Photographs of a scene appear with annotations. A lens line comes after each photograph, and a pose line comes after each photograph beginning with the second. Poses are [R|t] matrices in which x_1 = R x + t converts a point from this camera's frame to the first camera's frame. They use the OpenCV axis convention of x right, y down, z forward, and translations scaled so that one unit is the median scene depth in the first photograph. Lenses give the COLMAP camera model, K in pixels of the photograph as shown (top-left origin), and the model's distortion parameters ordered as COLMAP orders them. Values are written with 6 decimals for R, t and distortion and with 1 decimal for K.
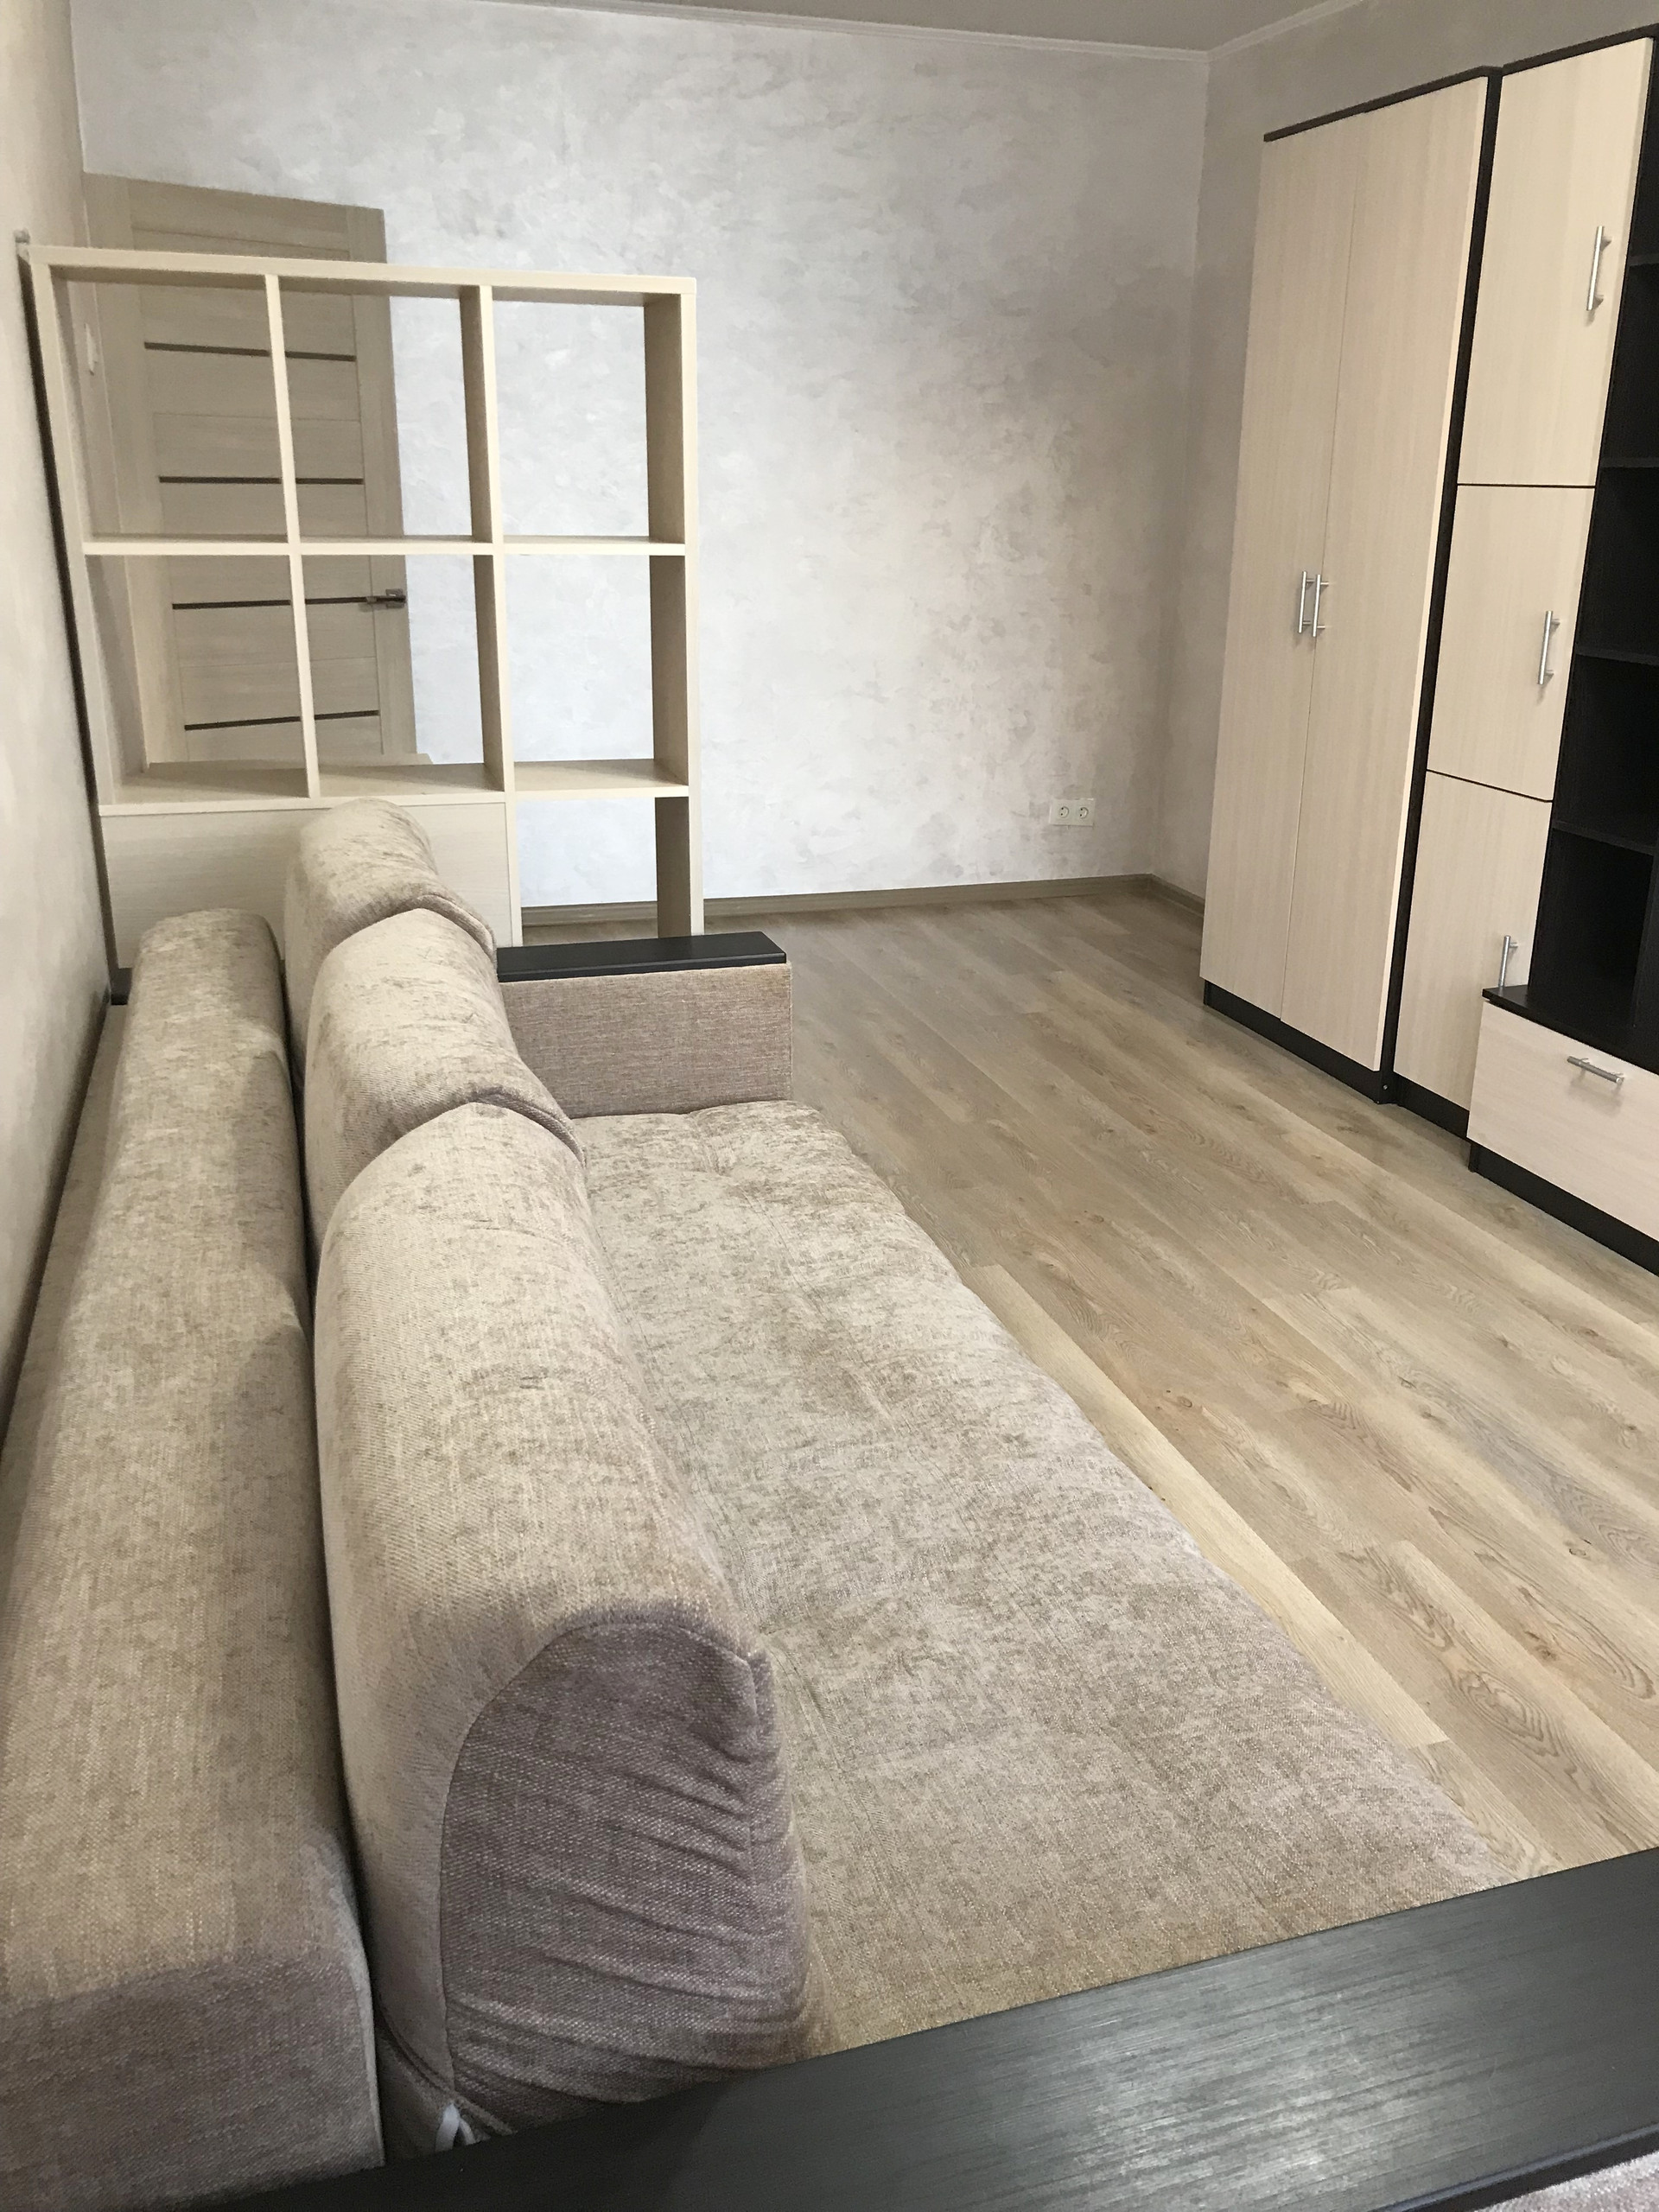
lens RADIAL K [[1791.5, 0, 850.1], [0, 1791.5, 1095.8], [0, 0, 1]] dist [0.035622, -0.126809]
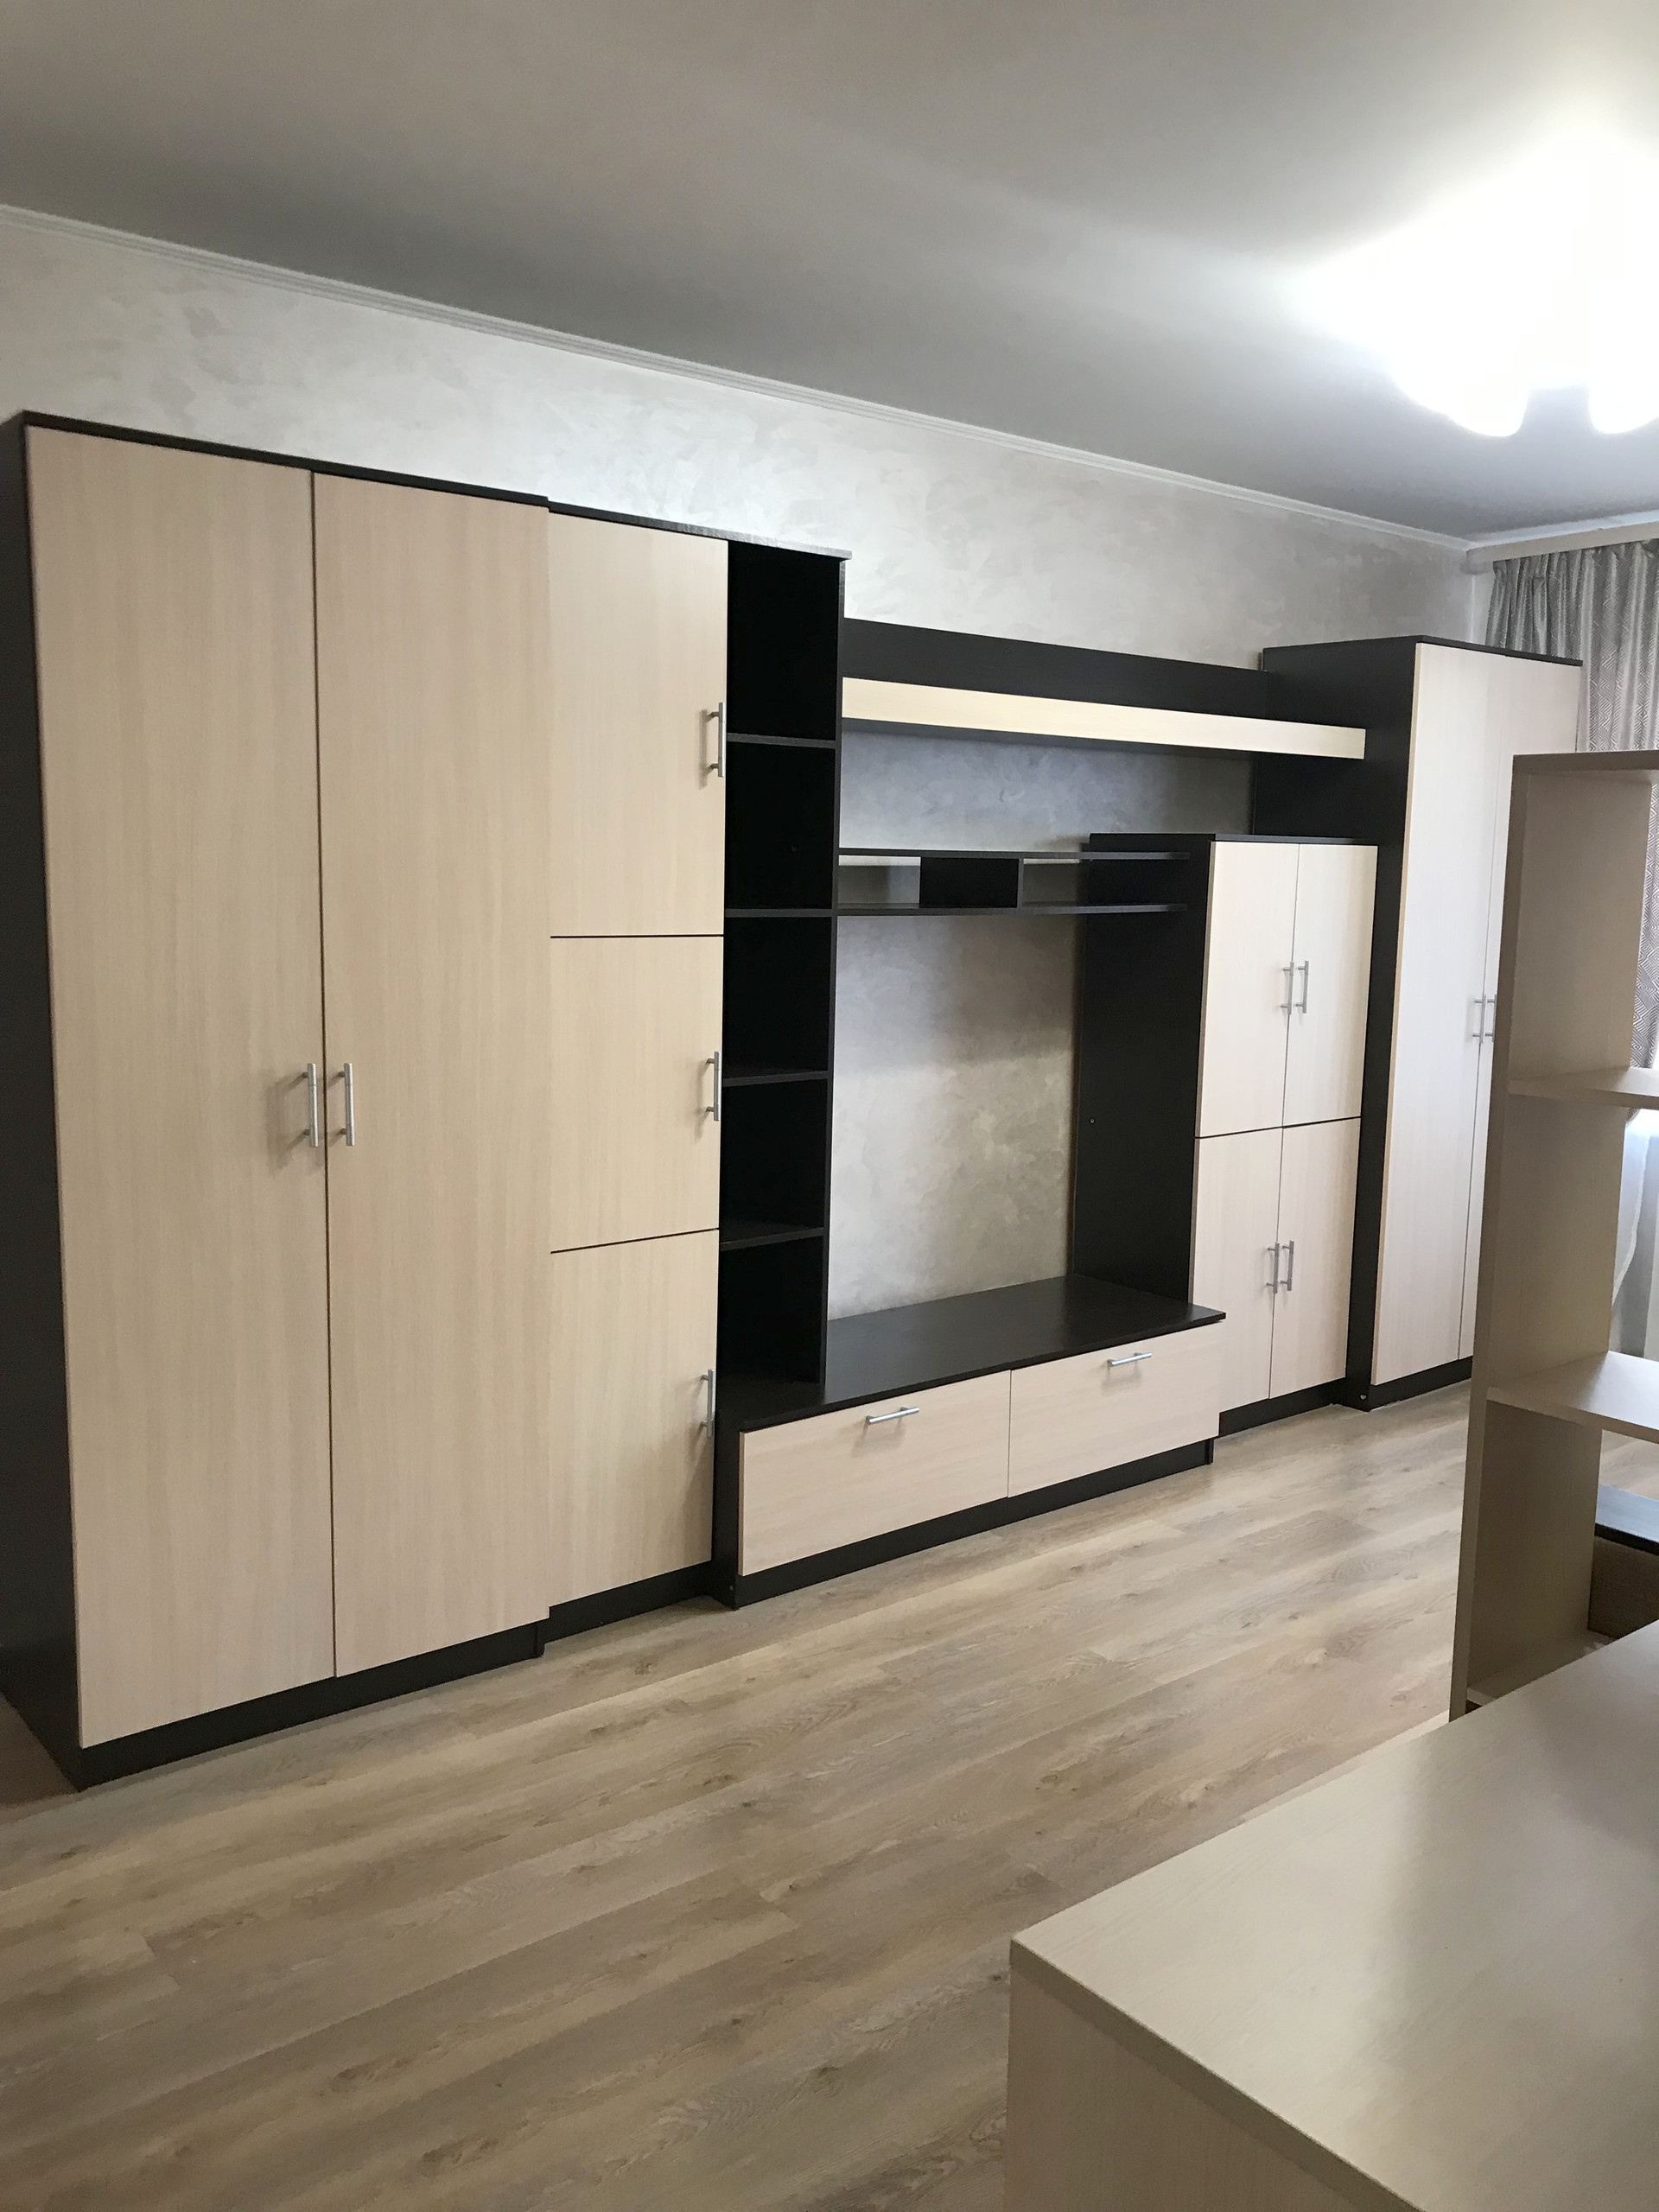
lens RADIAL K [[1791.5, 0, 850.1], [0, 1791.5, 1095.8], [0, 0, 1]] dist [0.035622, -0.126809]
pose [[-0.358753, -0.142935, 0.922424, -0.543722], [0.288926, 0.922671, 0.255343, -0.456010], [-0.887591, 0.358117, -0.289714, 1.165036]]
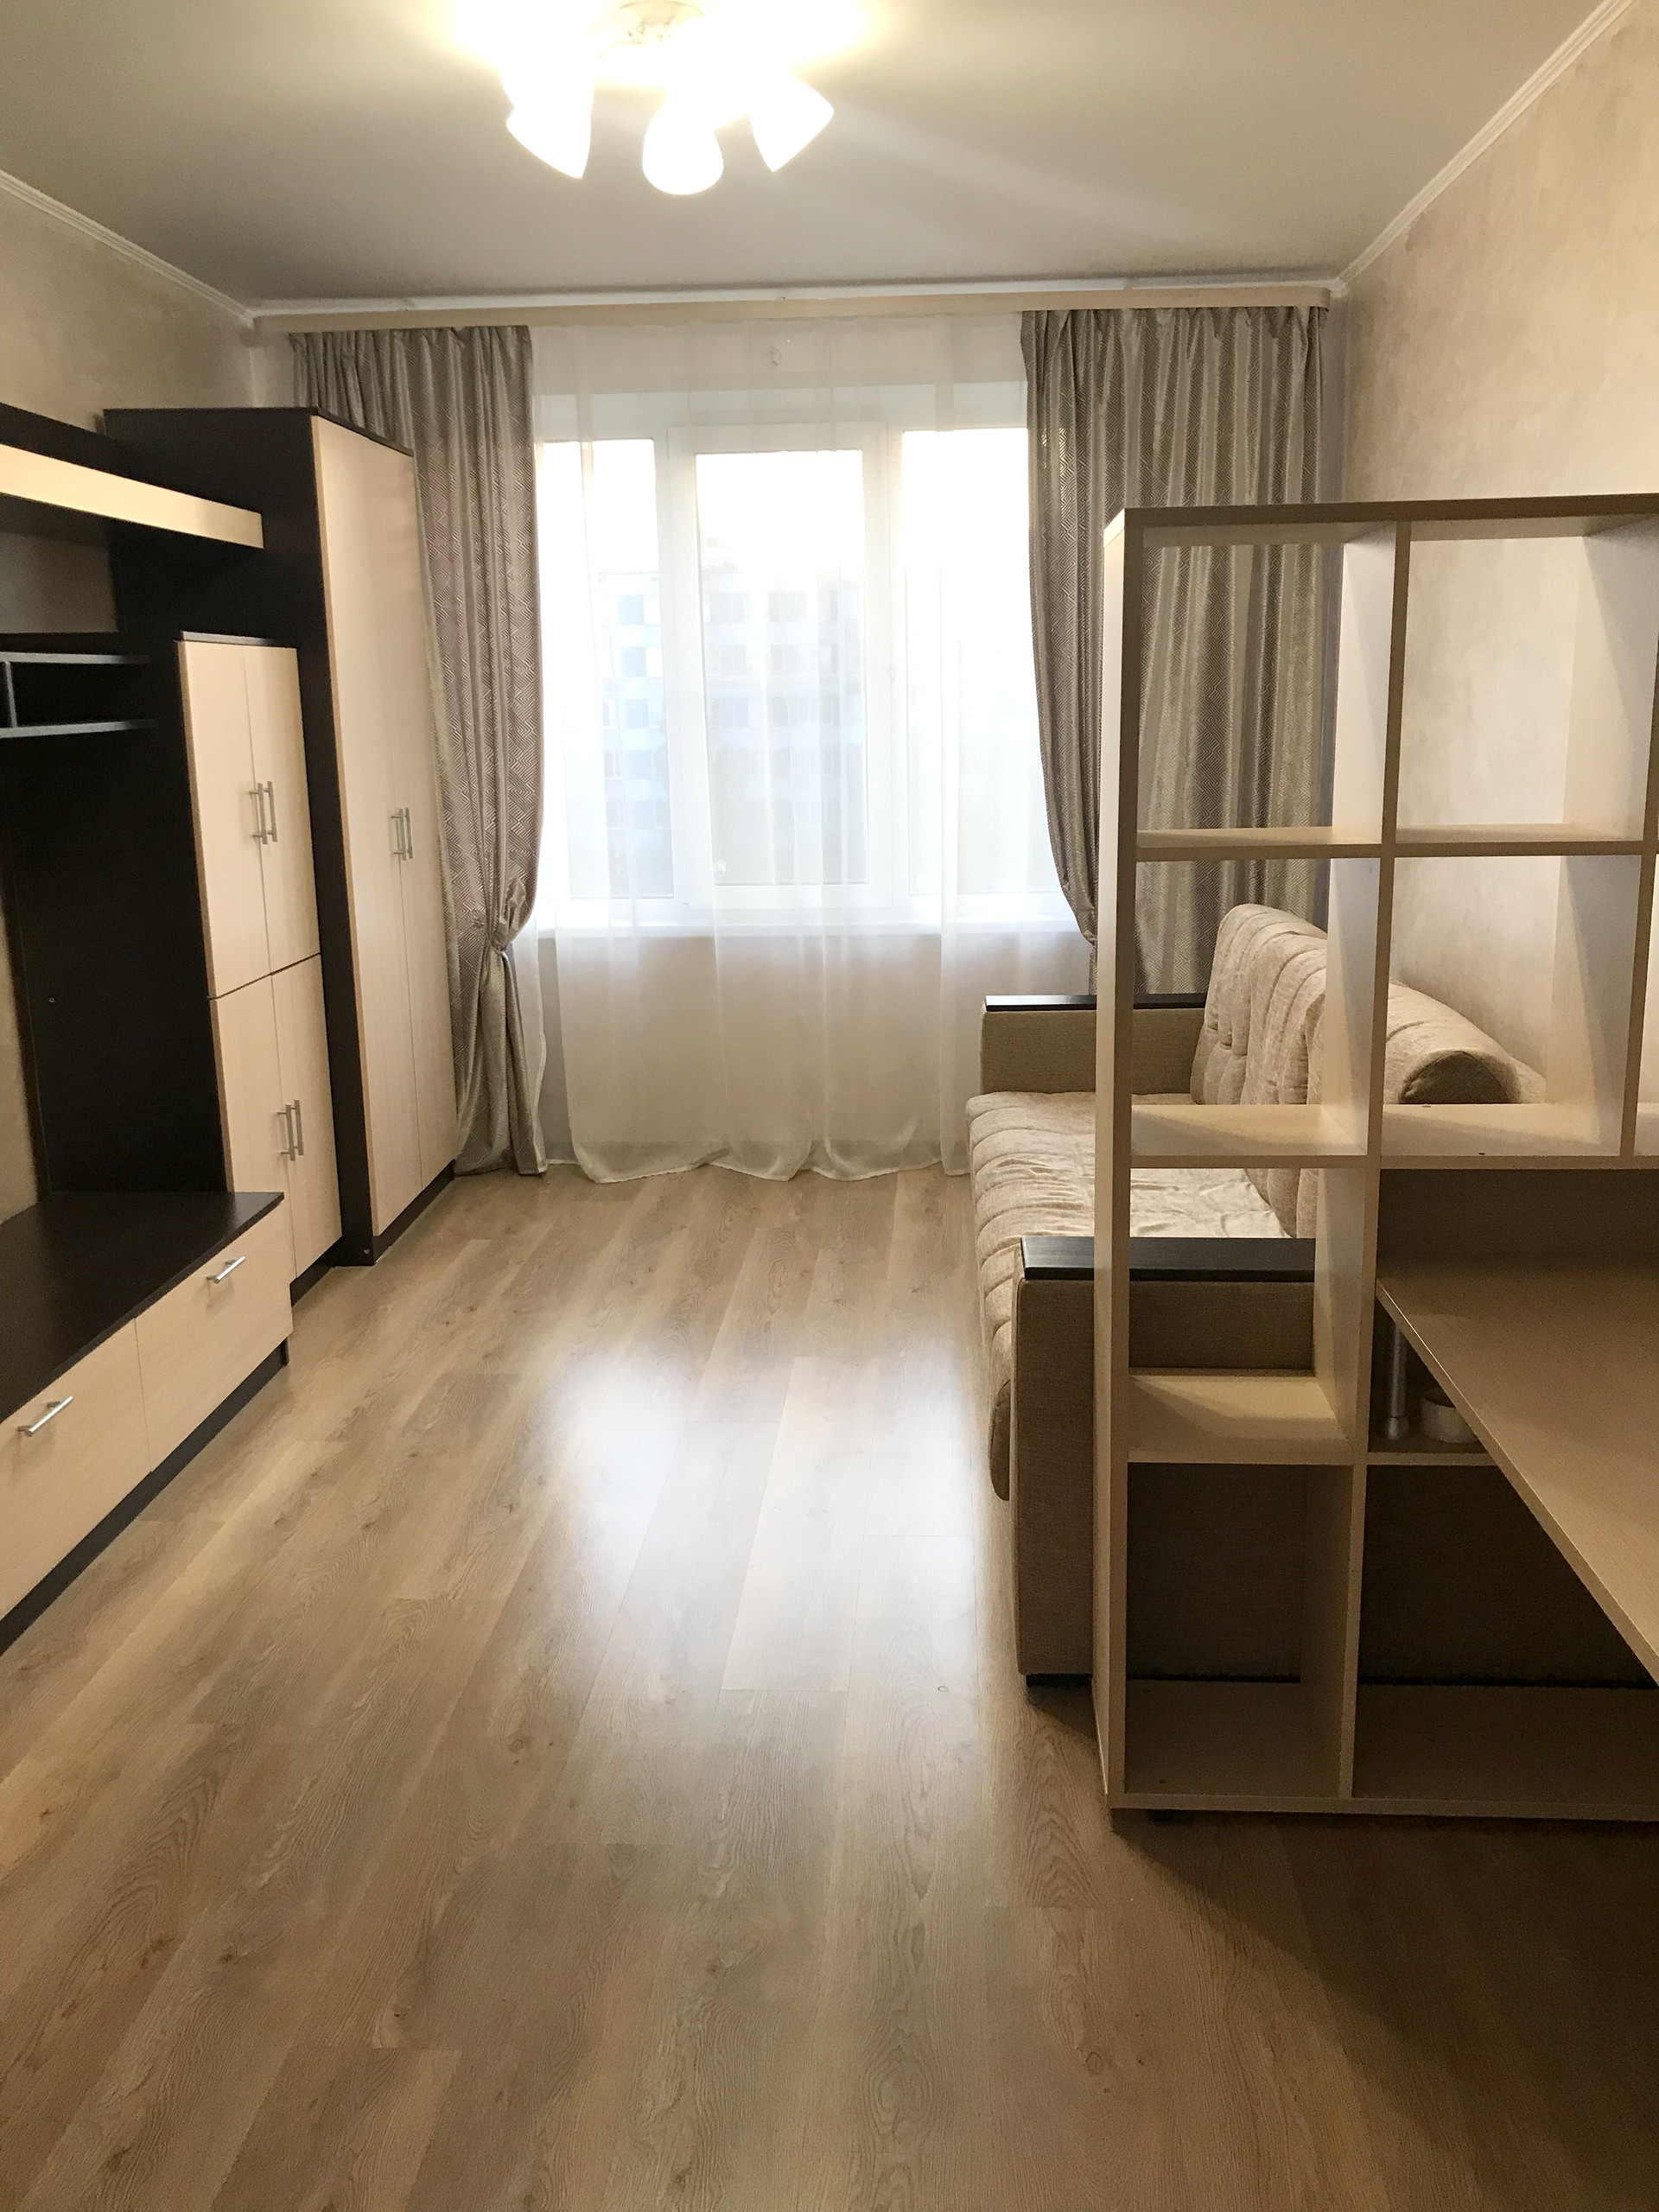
lens RADIAL K [[1805.9, 0, 849.4], [0, 1805.9, 1081.2], [0, 0, 1]] dist [0.025956, -0.047909]
pose [[-0.933356, -0.078483, 0.350267, -0.212716], [0.118469, 0.853774, 0.506986, -0.494189], [-0.338839, 0.514694, -0.787577, 1.335237]]
